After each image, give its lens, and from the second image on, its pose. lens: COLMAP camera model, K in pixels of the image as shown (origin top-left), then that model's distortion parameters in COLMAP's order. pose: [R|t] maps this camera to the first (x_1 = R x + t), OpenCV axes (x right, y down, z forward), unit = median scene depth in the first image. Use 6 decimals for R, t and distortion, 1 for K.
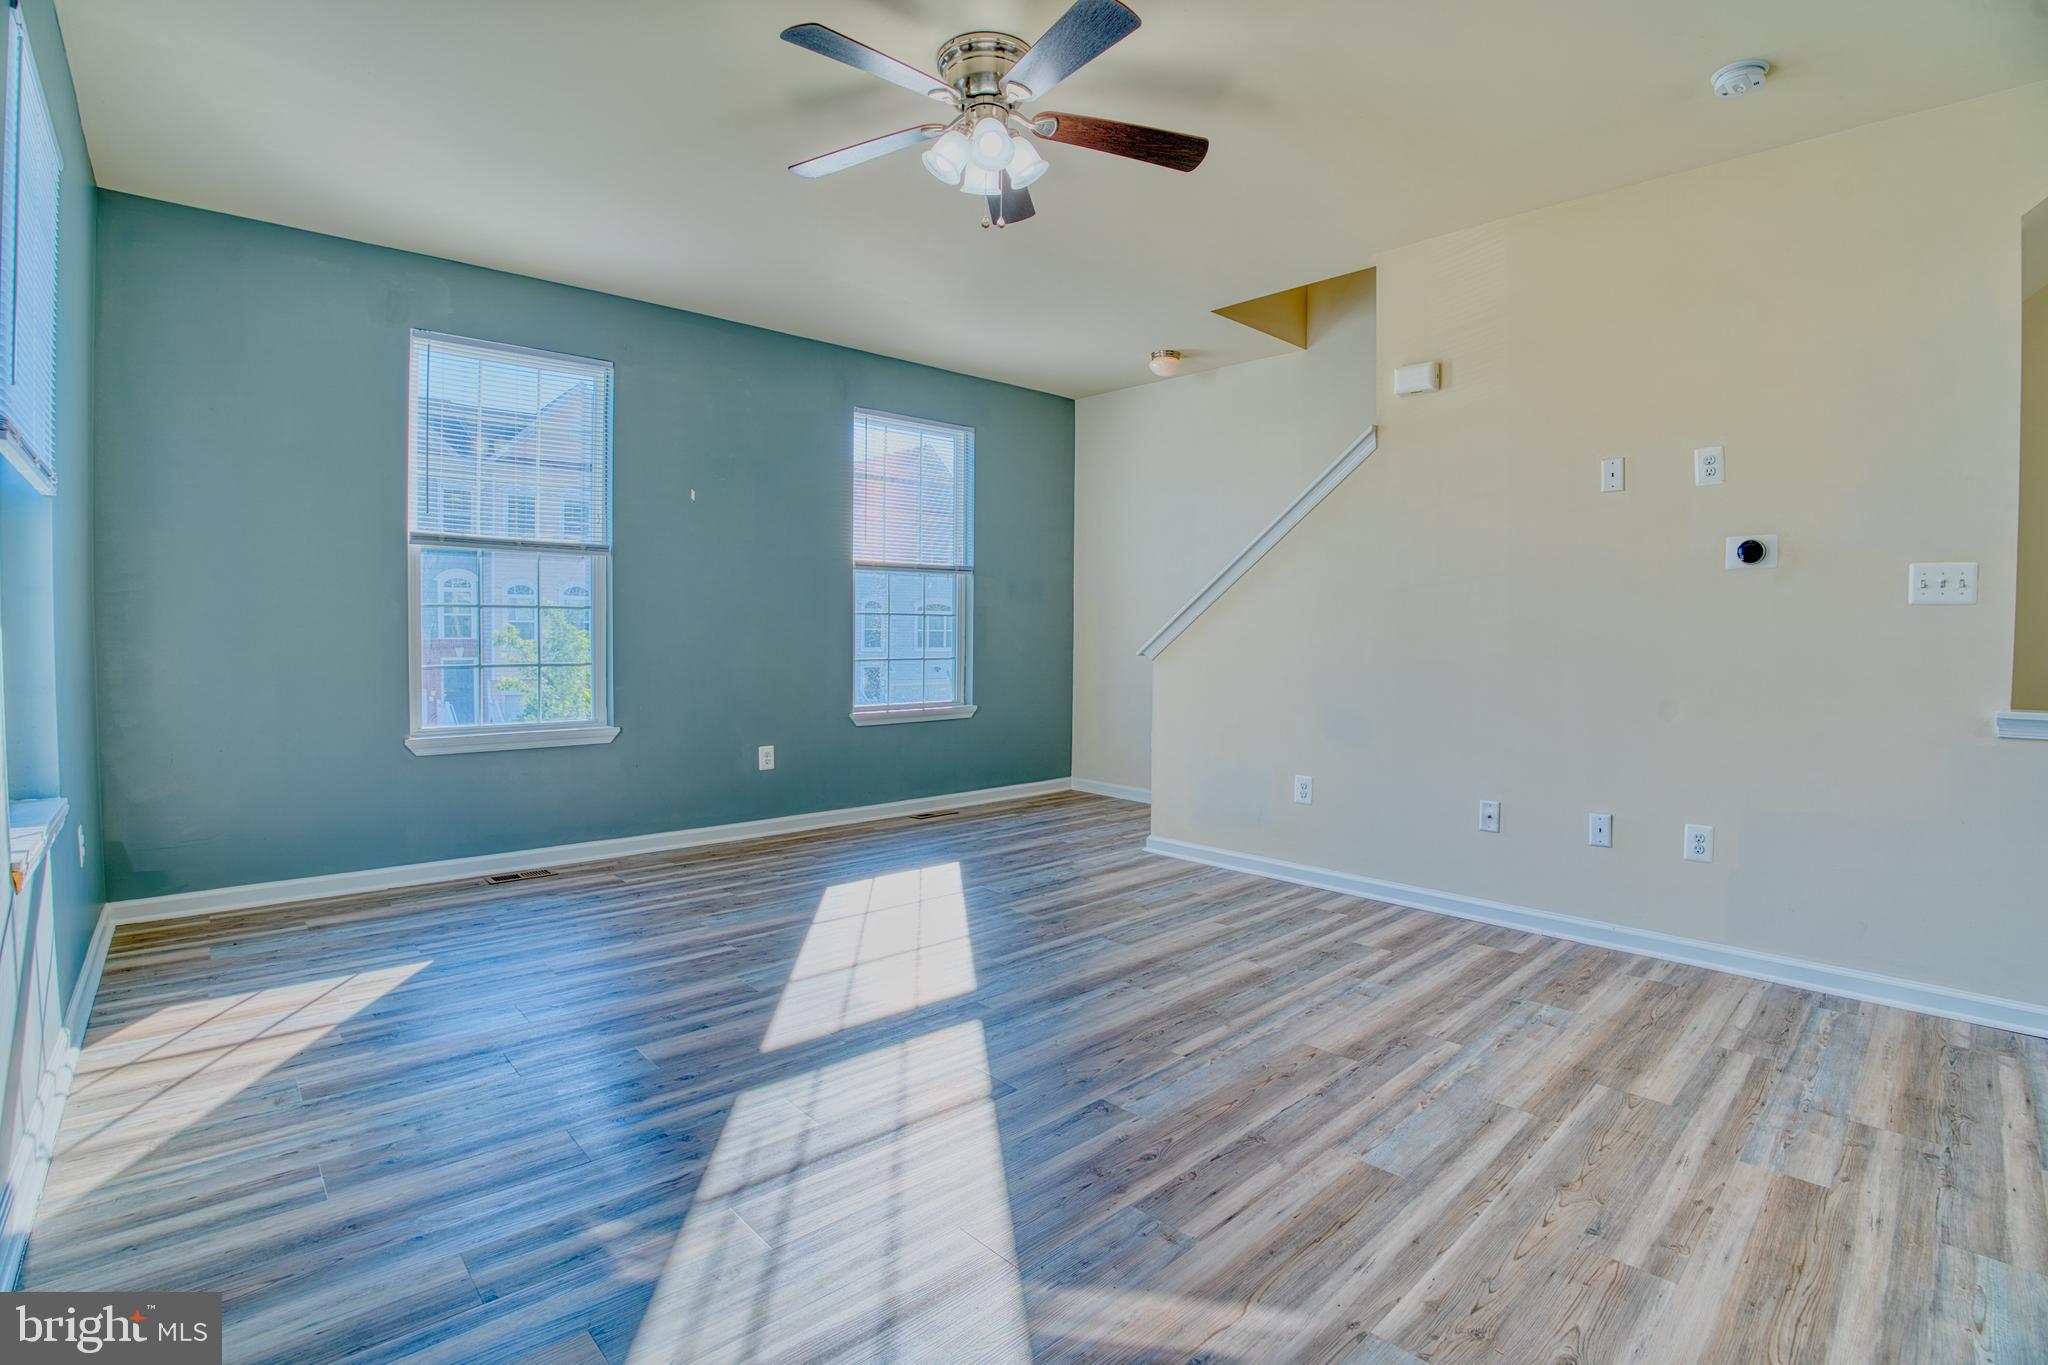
lens RADIAL K [[955.3, 0, 1024.8], [0, 955.3, 671.4], [0, 0, 1]] dist [-0.105155, 0.022647]
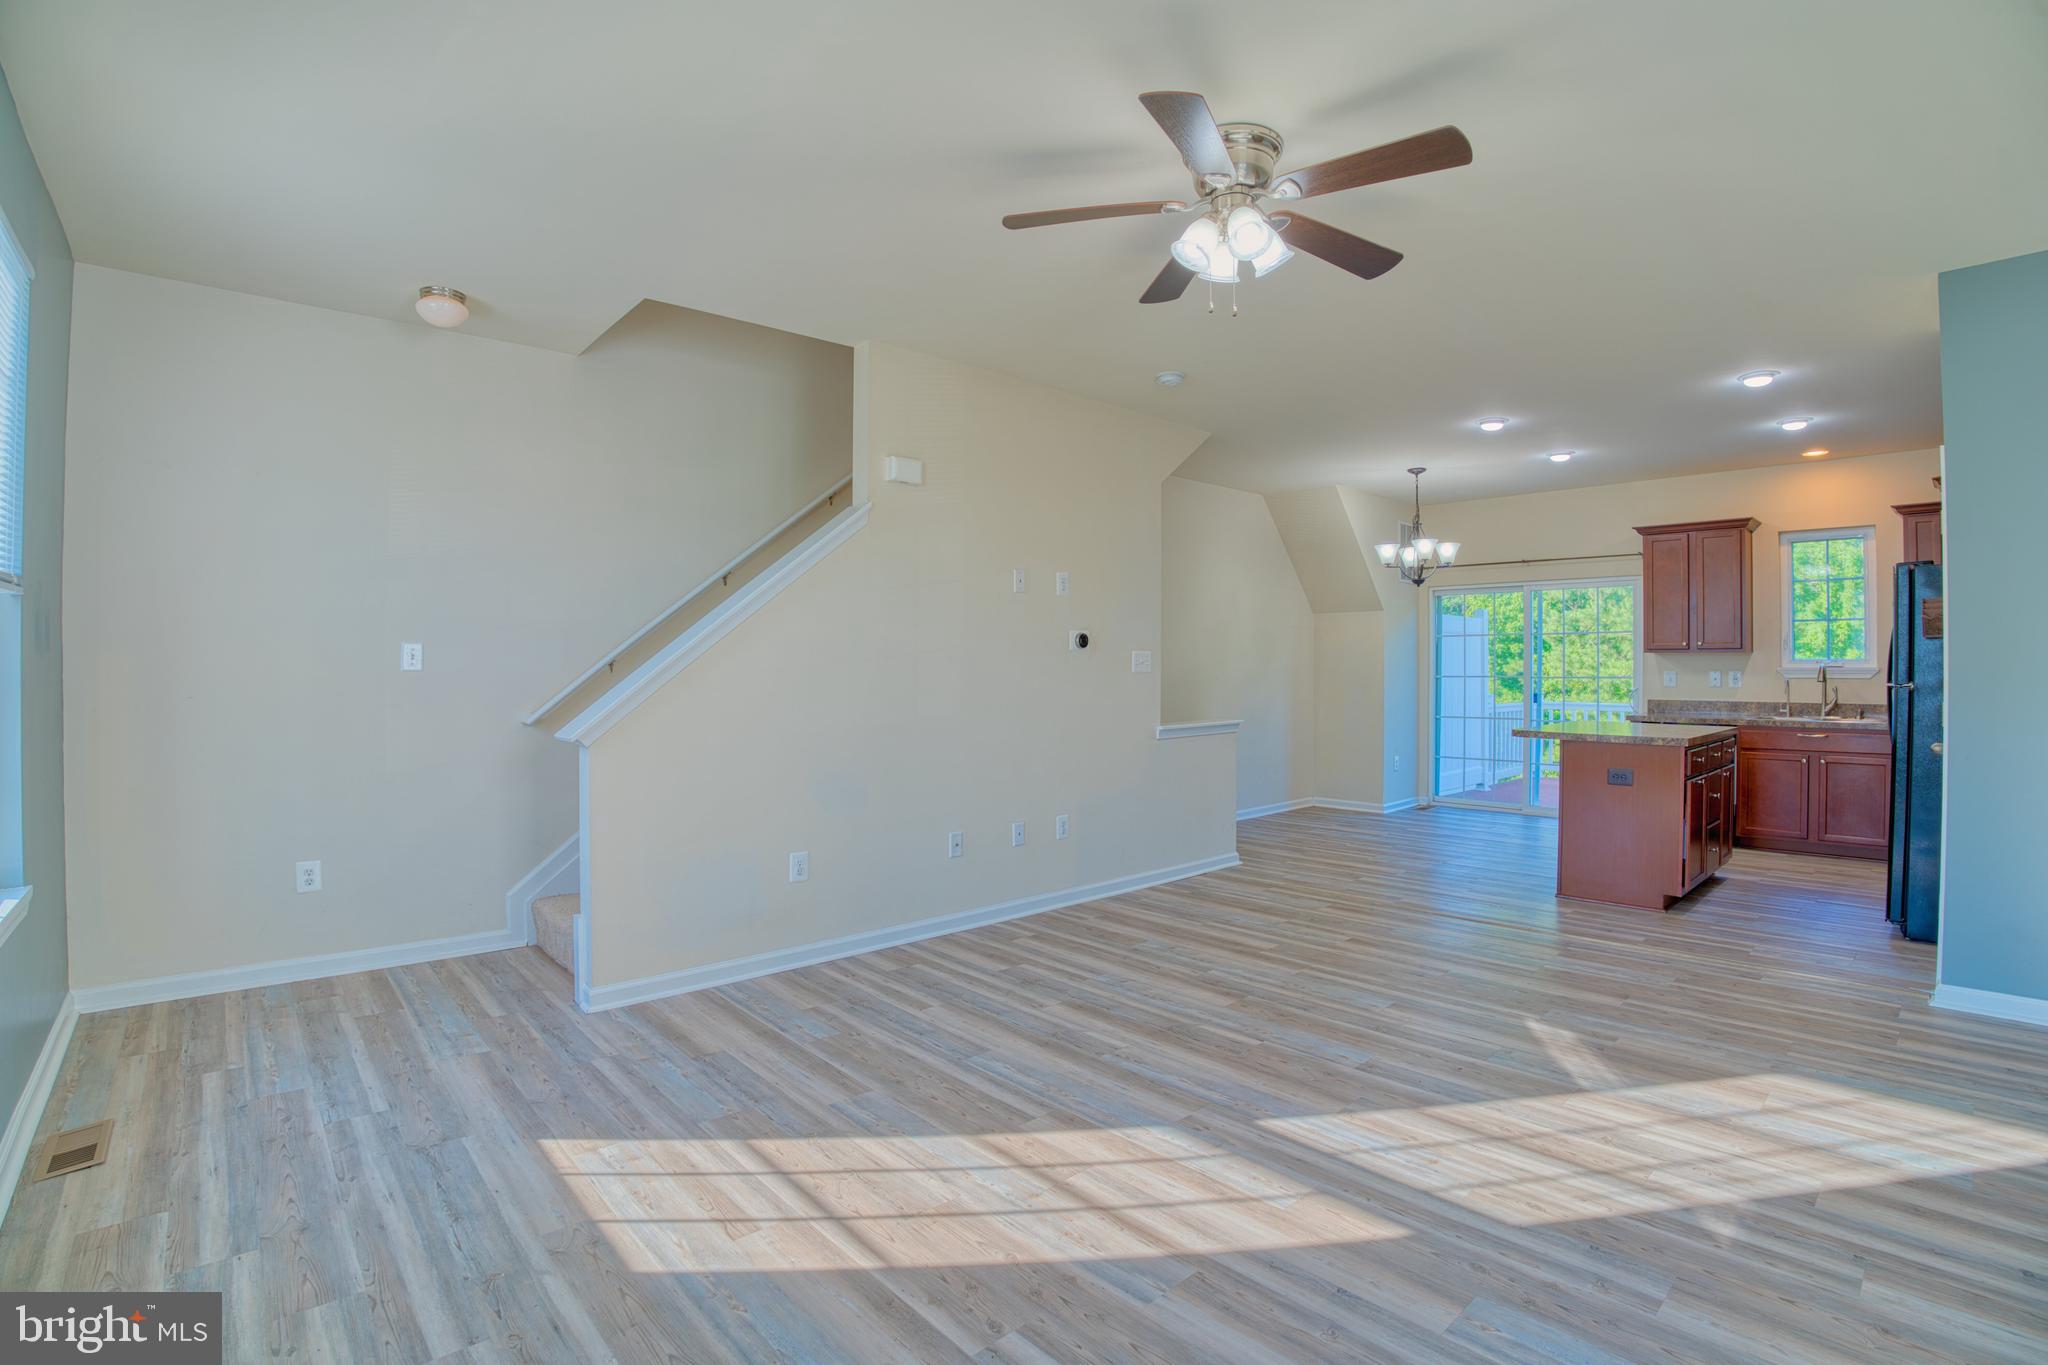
lens RADIAL K [[955.3, 0, 1024.8], [0, 955.3, 671.4], [0, 0, 1]] dist [-0.105155, 0.022647]
pose [[0.012780, -0.012455, 0.999841, -0.930114], [0.041855, 0.999053, 0.011910, -0.104268], [-0.999042, 0.041696, 0.013289, 1.084293]]
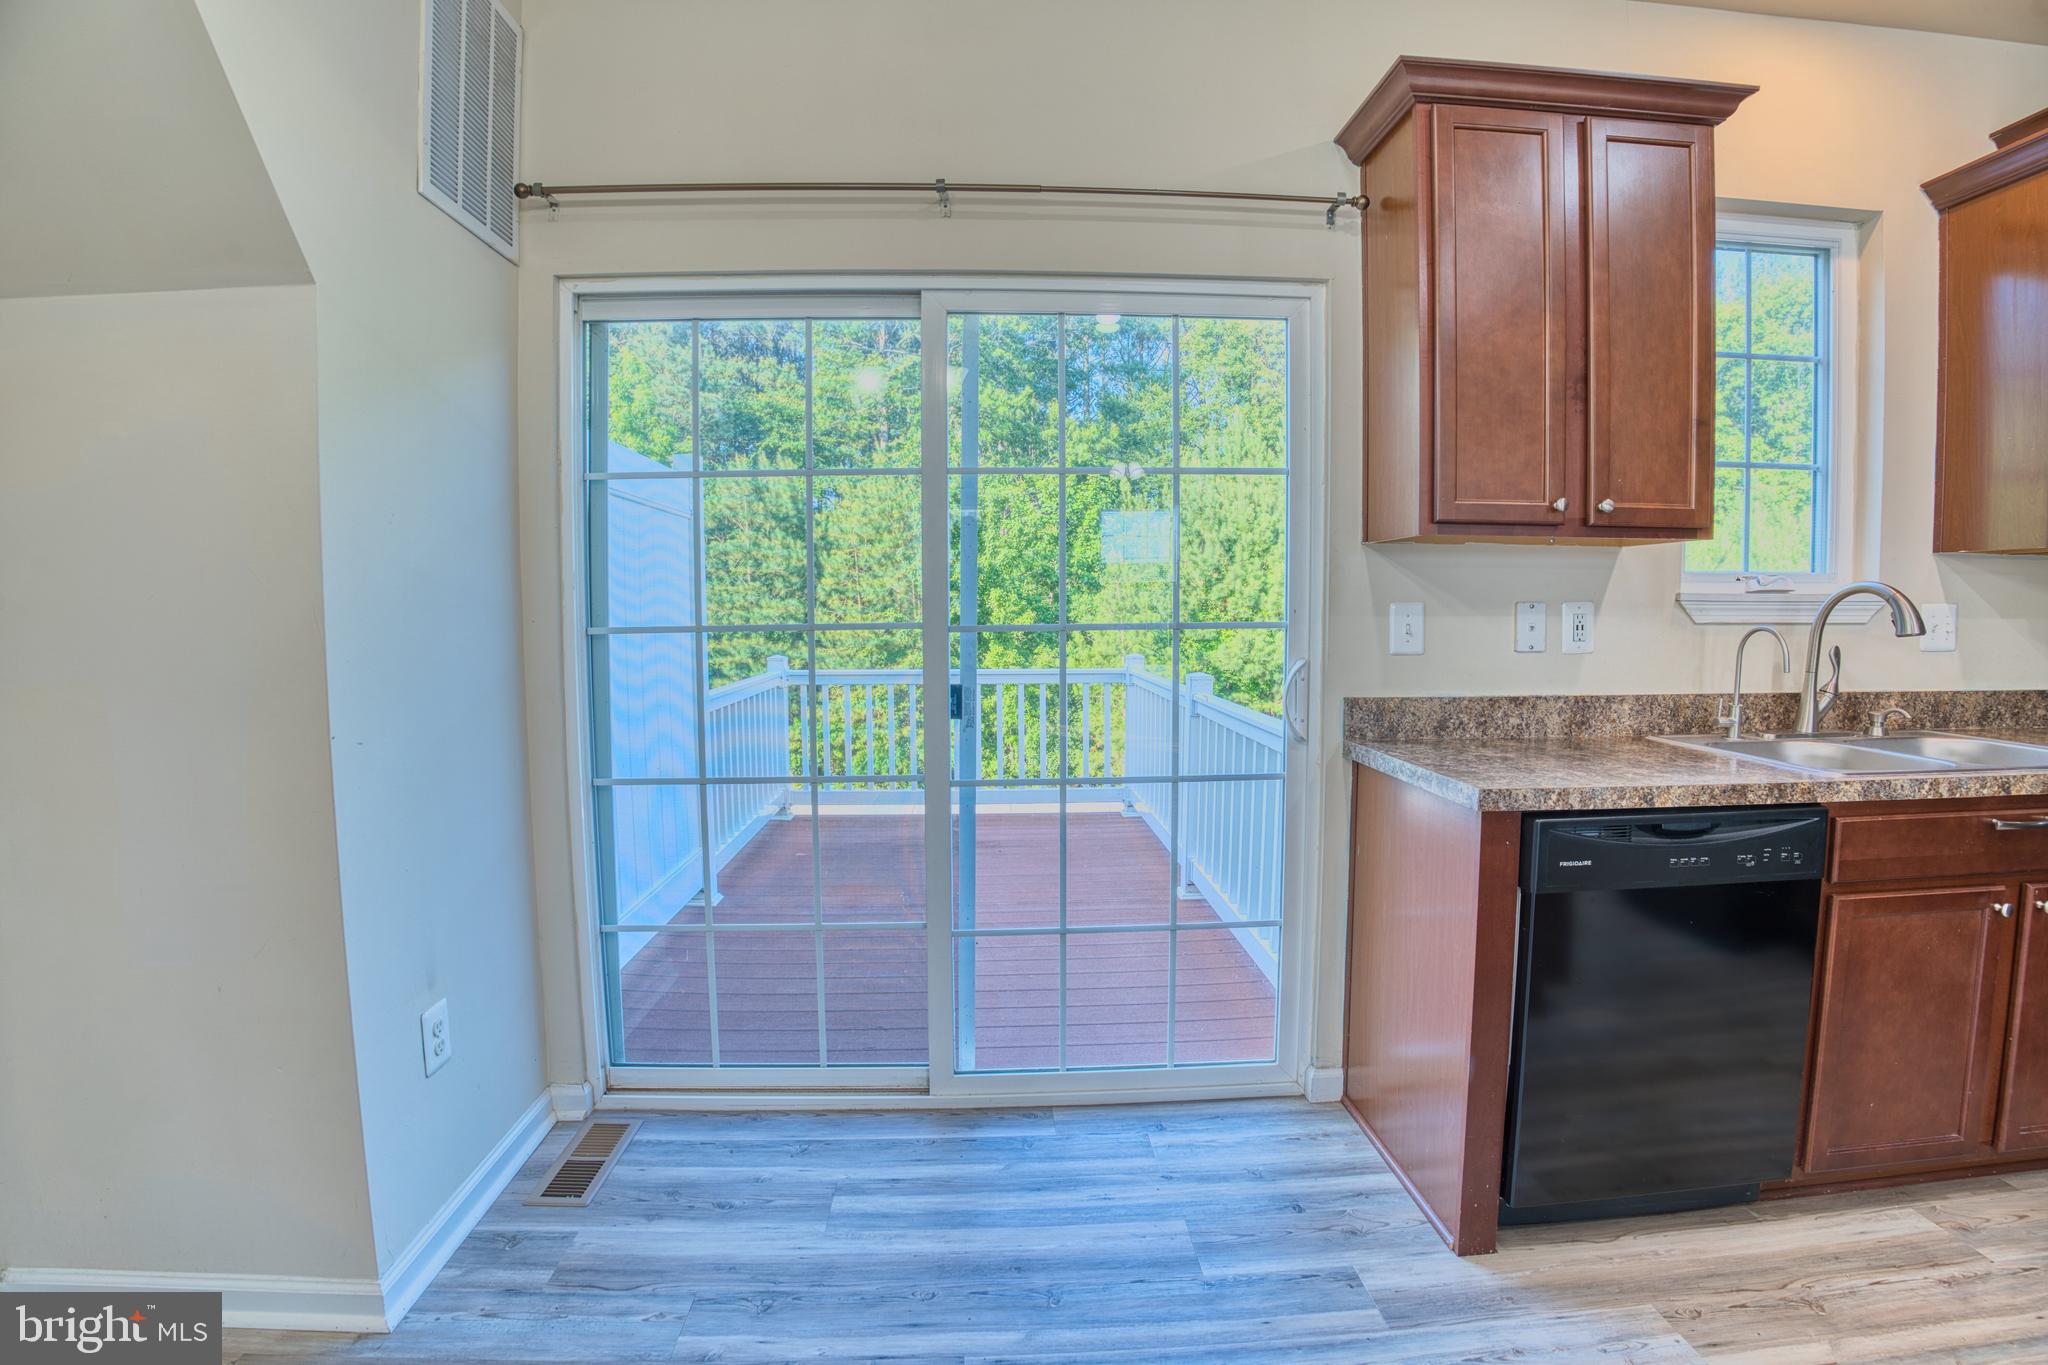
lens RADIAL K [[948.8, 0, 1025.2], [0, 948.8, 671.5], [0, 0, 1]] dist [-0.097821, 0.019746]
pose [[-0.765392, -0.048092, 0.641765, 1.223761], [0.024638, 0.994283, 0.103892, -0.037365], [-0.643093, 0.095330, -0.759831, 0.201213]]
